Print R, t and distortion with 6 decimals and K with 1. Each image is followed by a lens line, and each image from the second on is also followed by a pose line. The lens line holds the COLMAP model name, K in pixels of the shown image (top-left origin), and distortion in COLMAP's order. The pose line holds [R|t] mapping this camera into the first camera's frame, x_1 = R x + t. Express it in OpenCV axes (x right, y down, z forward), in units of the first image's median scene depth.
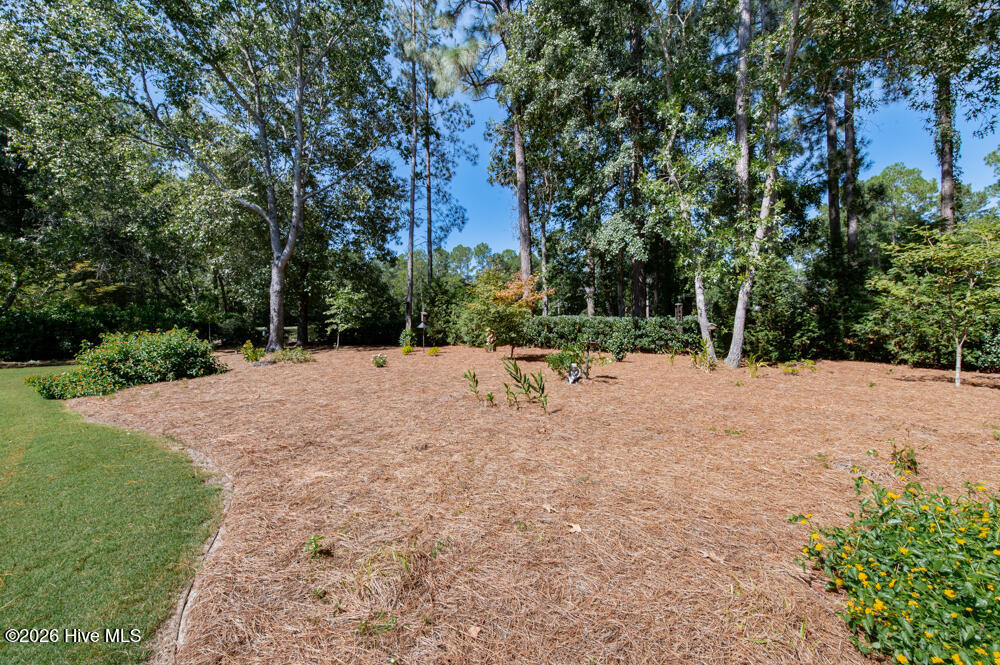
lens RADIAL K [[402.7, 0, 504.9], [0, 402.7, 329.5], [0, 0, 1]] dist [-0.000513, -0.000228]
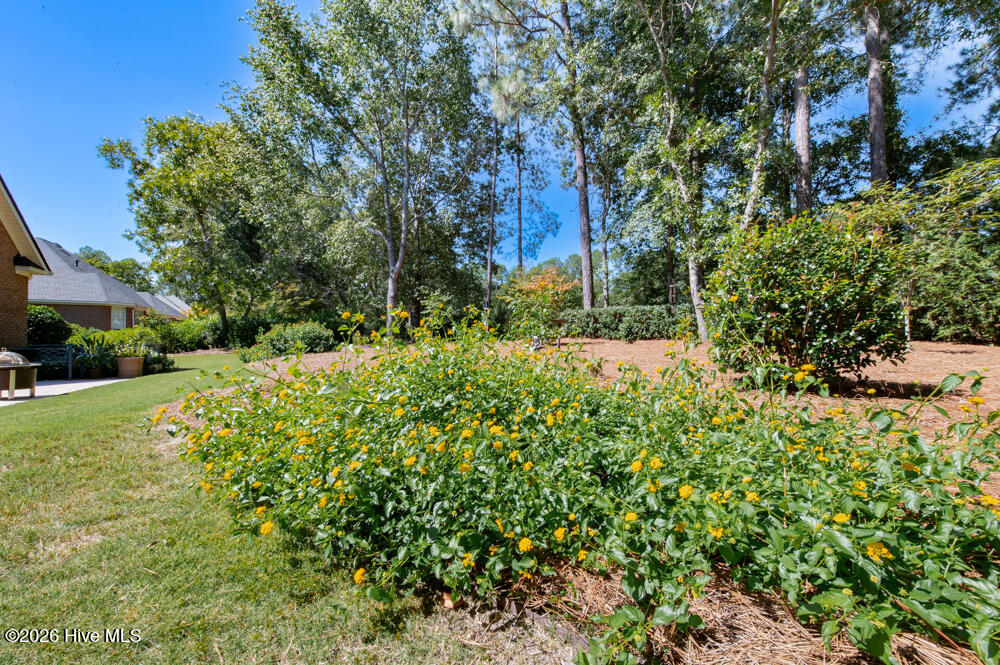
lens RADIAL K [[402.7, 0, 492.8], [0, 402.7, 337.2], [0, 0, 1]] dist [-0.000513, -0.000228]
pose [[0.928709, -0.005848, -0.370762, 0.216275], [0.005901, 0.999982, -0.000992, 0.038129], [0.370762, -0.001267, 0.928727, -0.079619]]
